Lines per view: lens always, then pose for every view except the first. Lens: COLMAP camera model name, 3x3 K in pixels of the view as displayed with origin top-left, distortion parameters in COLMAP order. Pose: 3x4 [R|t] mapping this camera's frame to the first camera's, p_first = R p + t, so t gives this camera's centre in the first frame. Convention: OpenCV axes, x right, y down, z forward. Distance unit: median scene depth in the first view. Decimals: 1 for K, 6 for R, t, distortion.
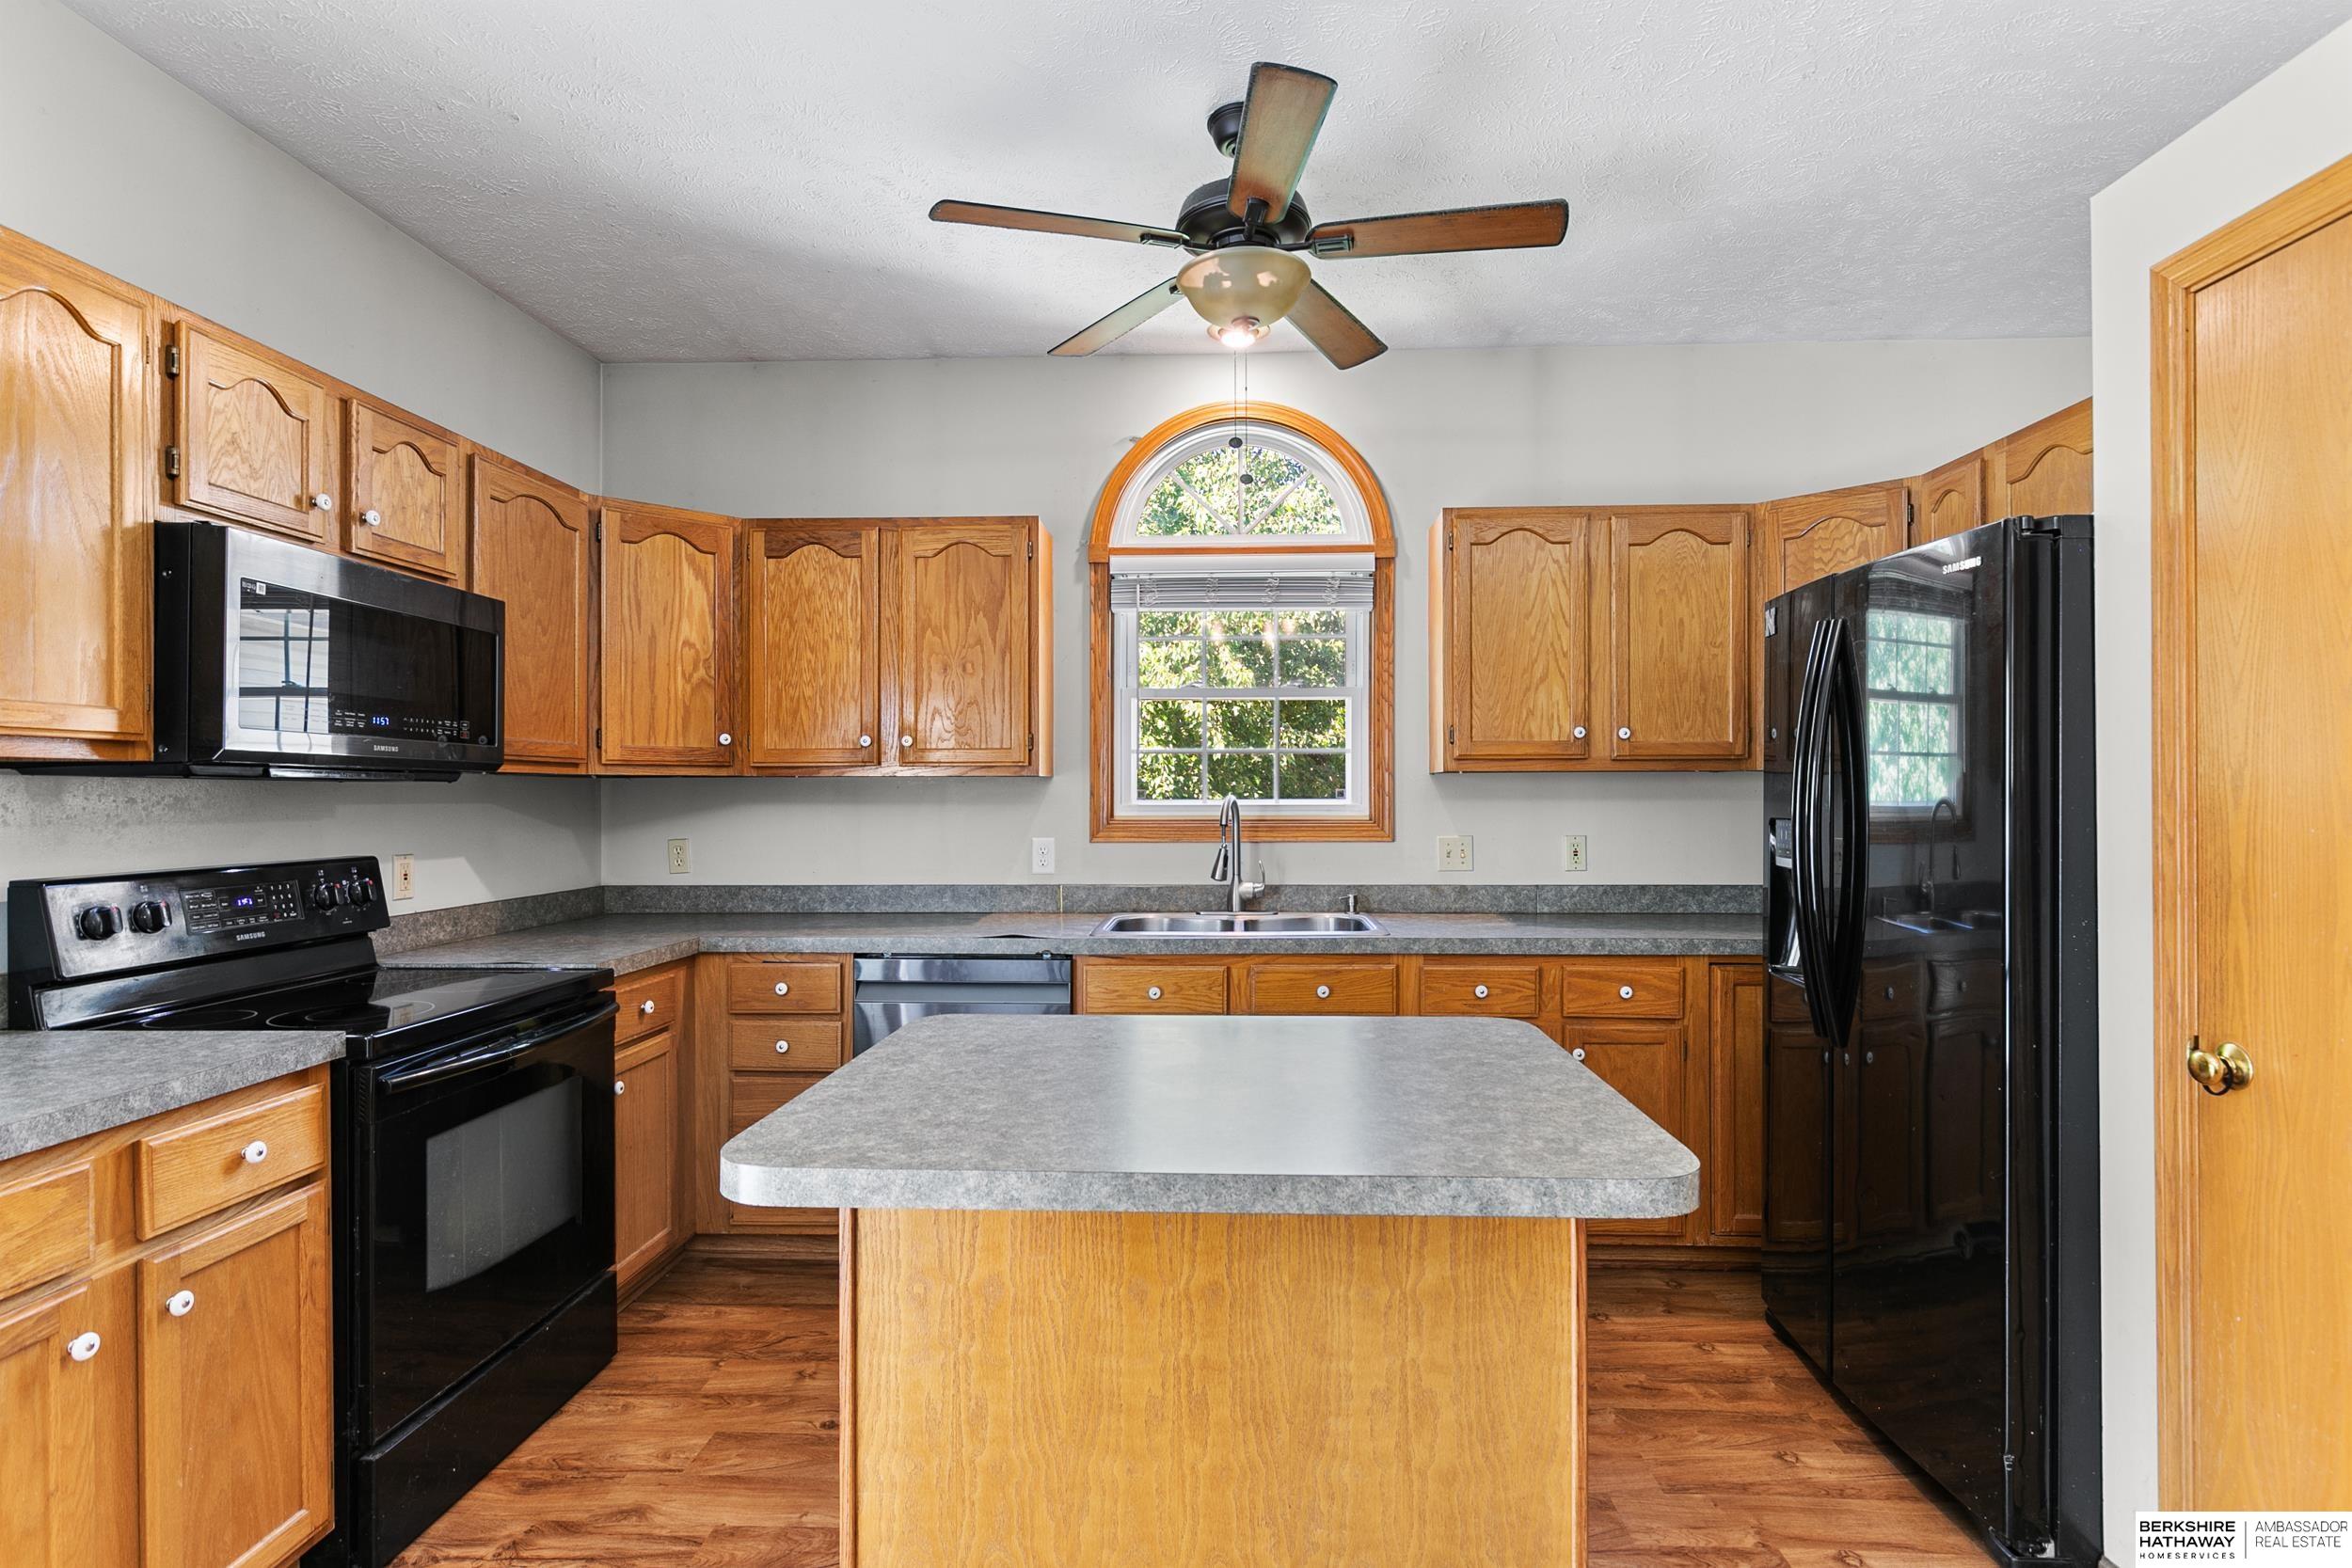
lens RADIAL K [[1161.1, 0, 1190.0], [0, 1161.1, 789.1], [0, 0, 1]] dist [-0.000469, 0.001035]
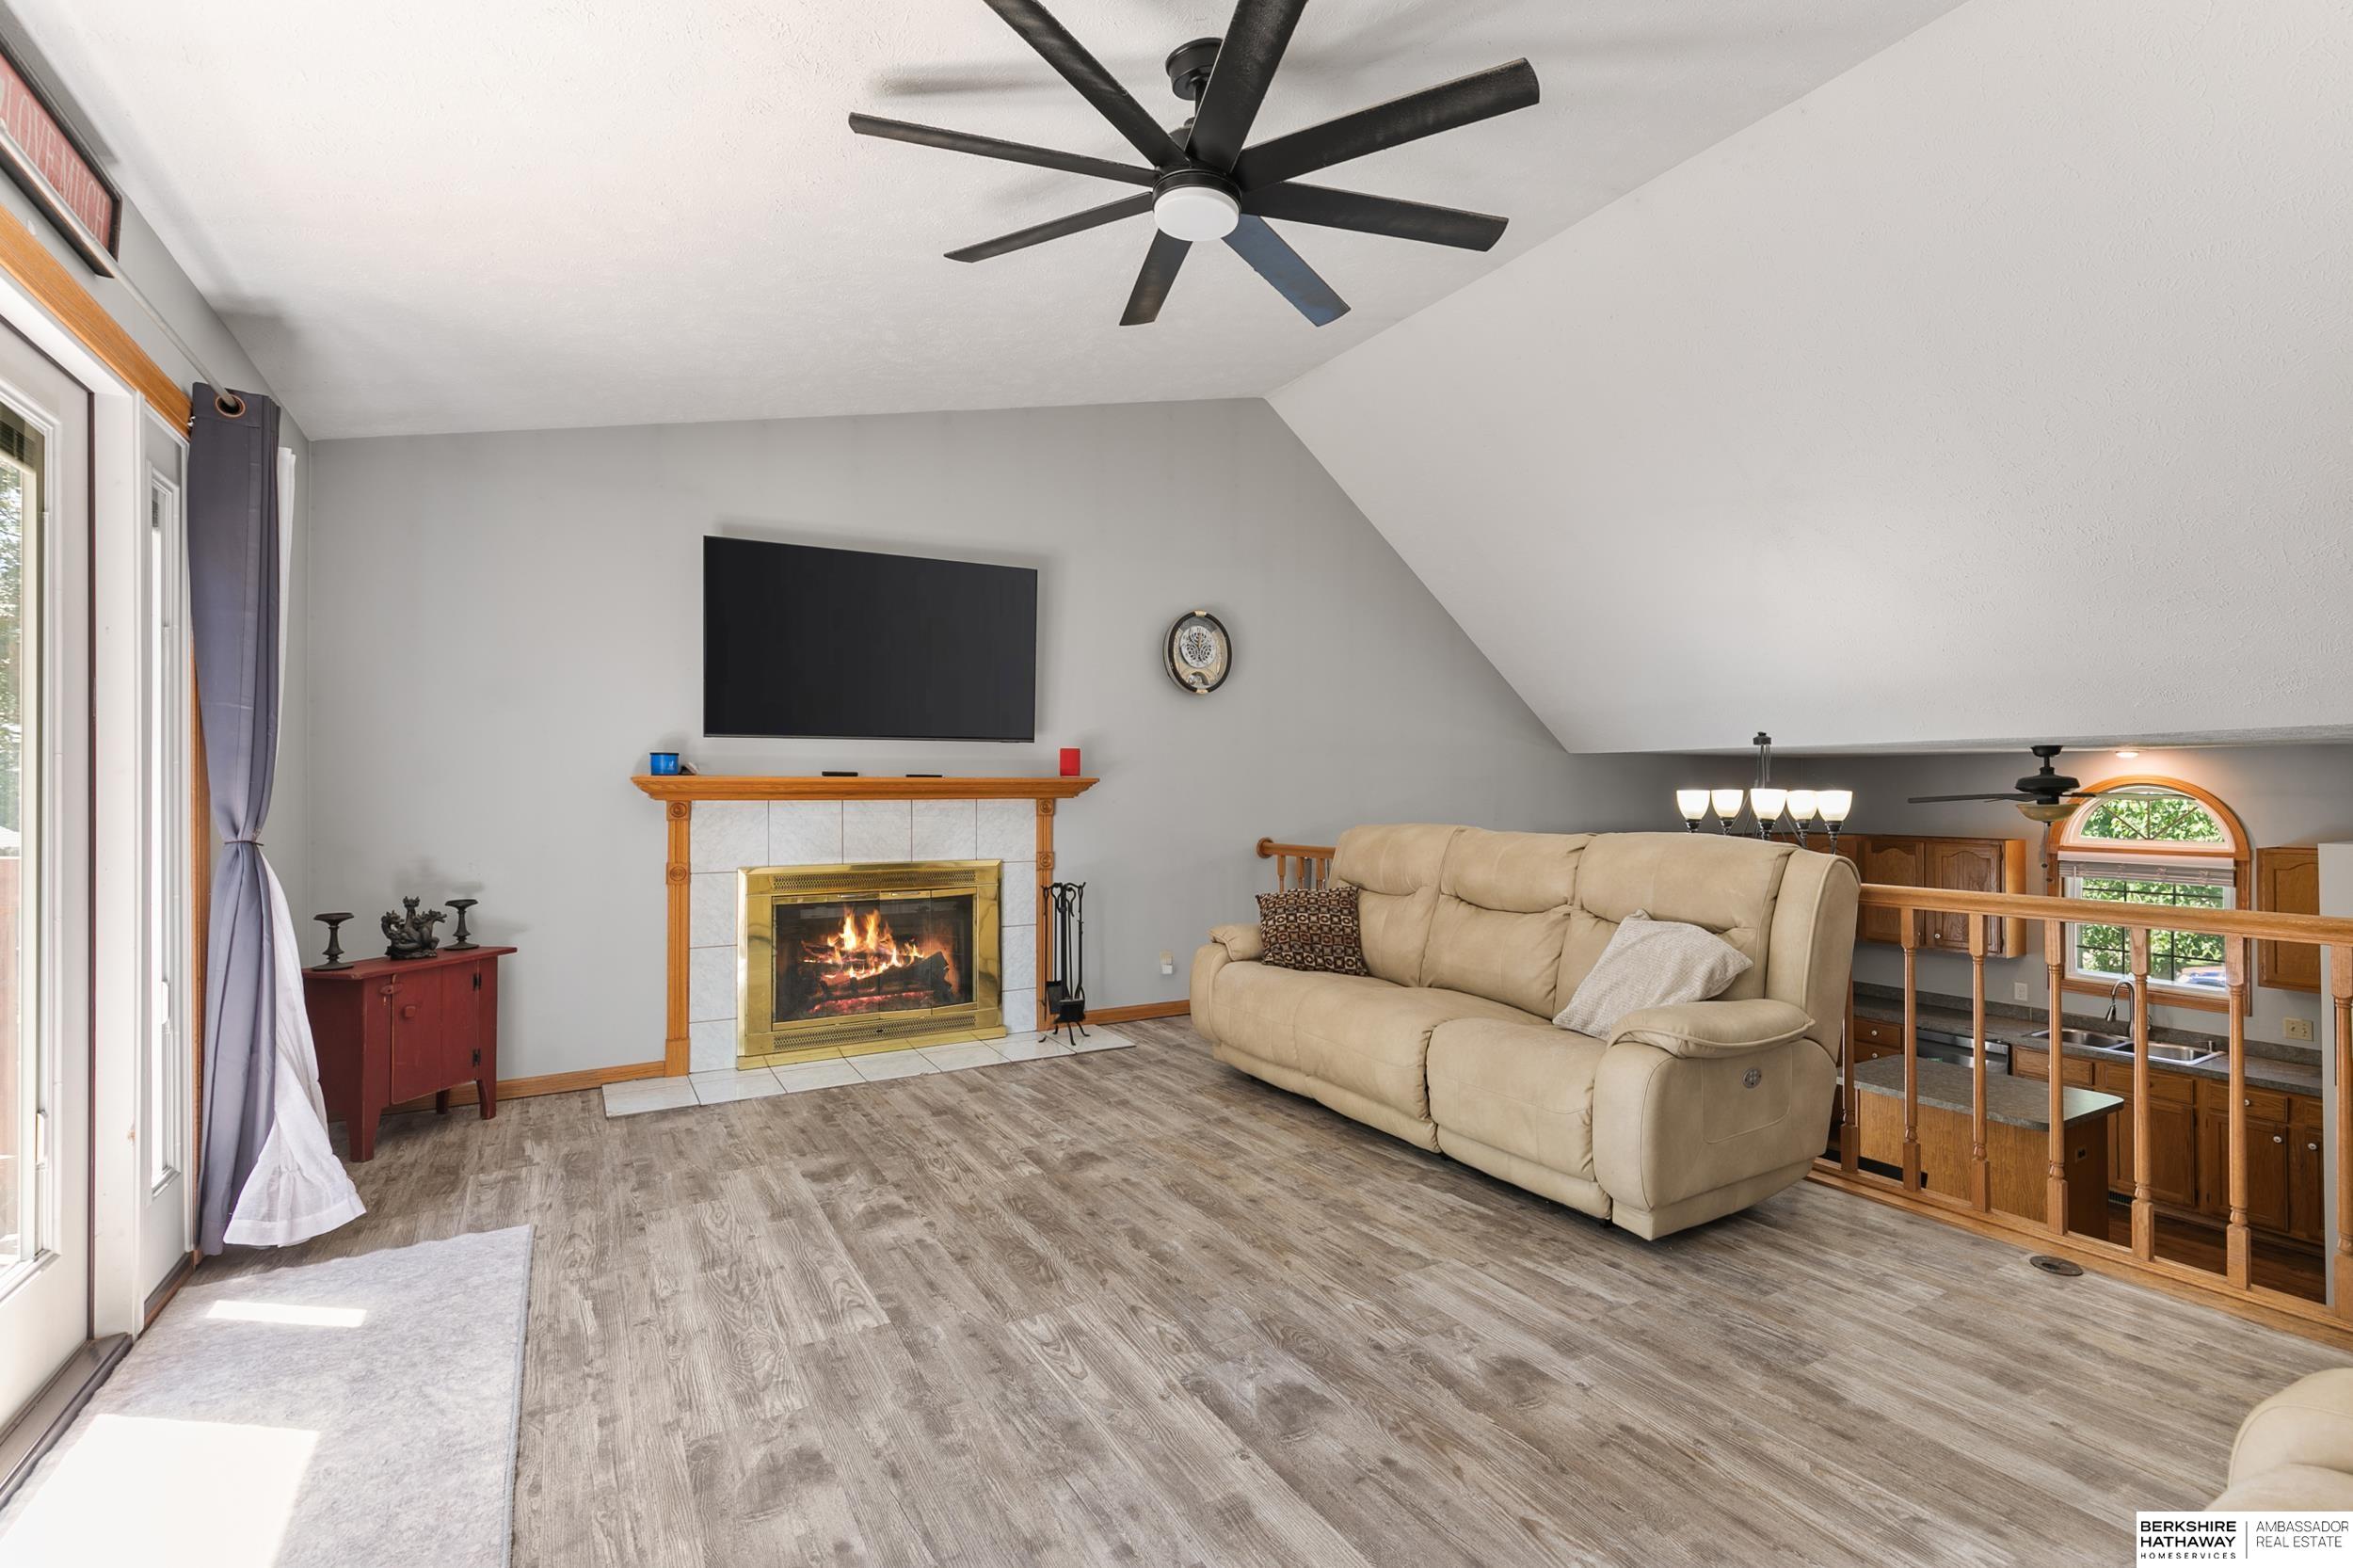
lens RADIAL K [[1053.3, 0, 1199.7], [0, 1053.3, 789.2], [0, 0, 1]] dist [0.008213, -0.000211]
pose [[0.545814, 0.001971, -0.837904, 0.921222], [-0.000169, 0.999997, 0.002242, -0.432695], [0.837906, -0.001082, 0.545813, -1.776025]]
